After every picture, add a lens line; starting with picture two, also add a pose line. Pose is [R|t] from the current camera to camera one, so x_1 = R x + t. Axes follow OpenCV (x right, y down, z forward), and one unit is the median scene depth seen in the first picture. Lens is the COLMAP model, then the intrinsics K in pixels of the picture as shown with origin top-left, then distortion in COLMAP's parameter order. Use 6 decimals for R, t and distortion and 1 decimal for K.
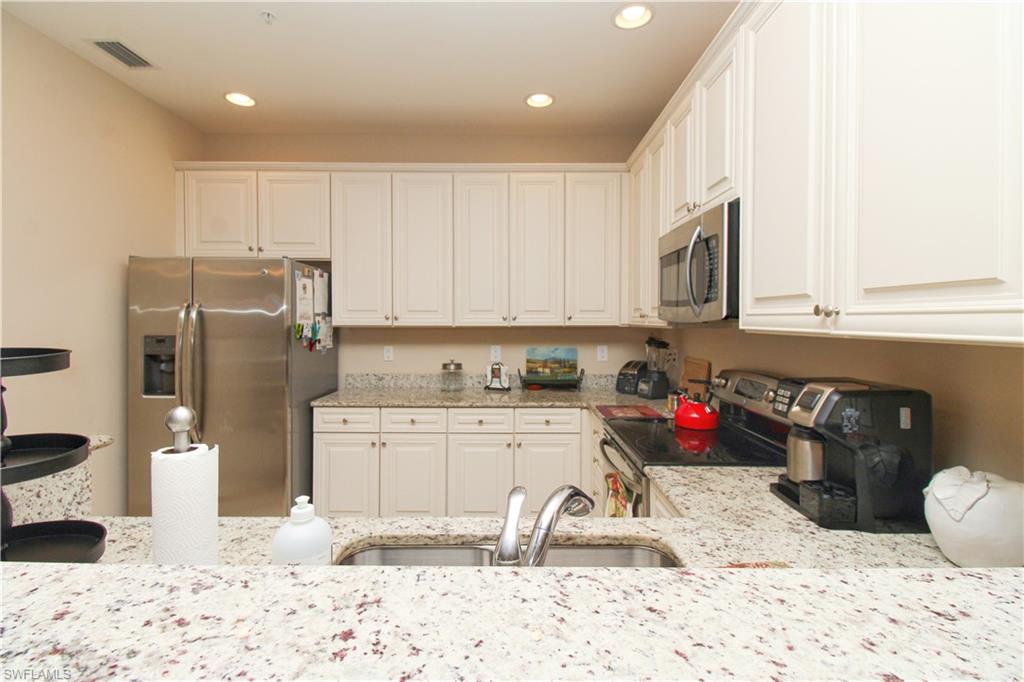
lens RADIAL K [[469.7, 0, 510.2], [0, 469.7, 324.3], [0, 0, 1]] dist [-0.002470, -0.000709]
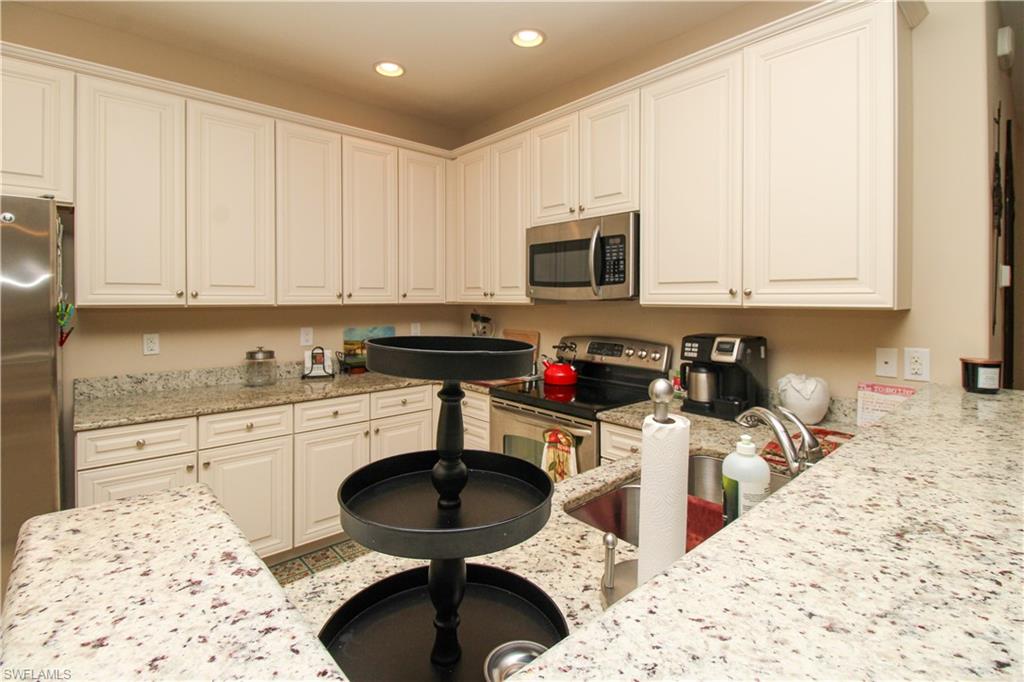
lens RADIAL K [[481.0, 0, 514.1], [0, 481.0, 304.0], [0, 0, 1]] dist [-0.002099, -0.000650]
pose [[0.731715, -0.006055, 0.681584, -0.390956], [0.005067, 0.999981, 0.003444, 0.001568], [-0.681592, 0.000934, 0.731732, 0.105087]]
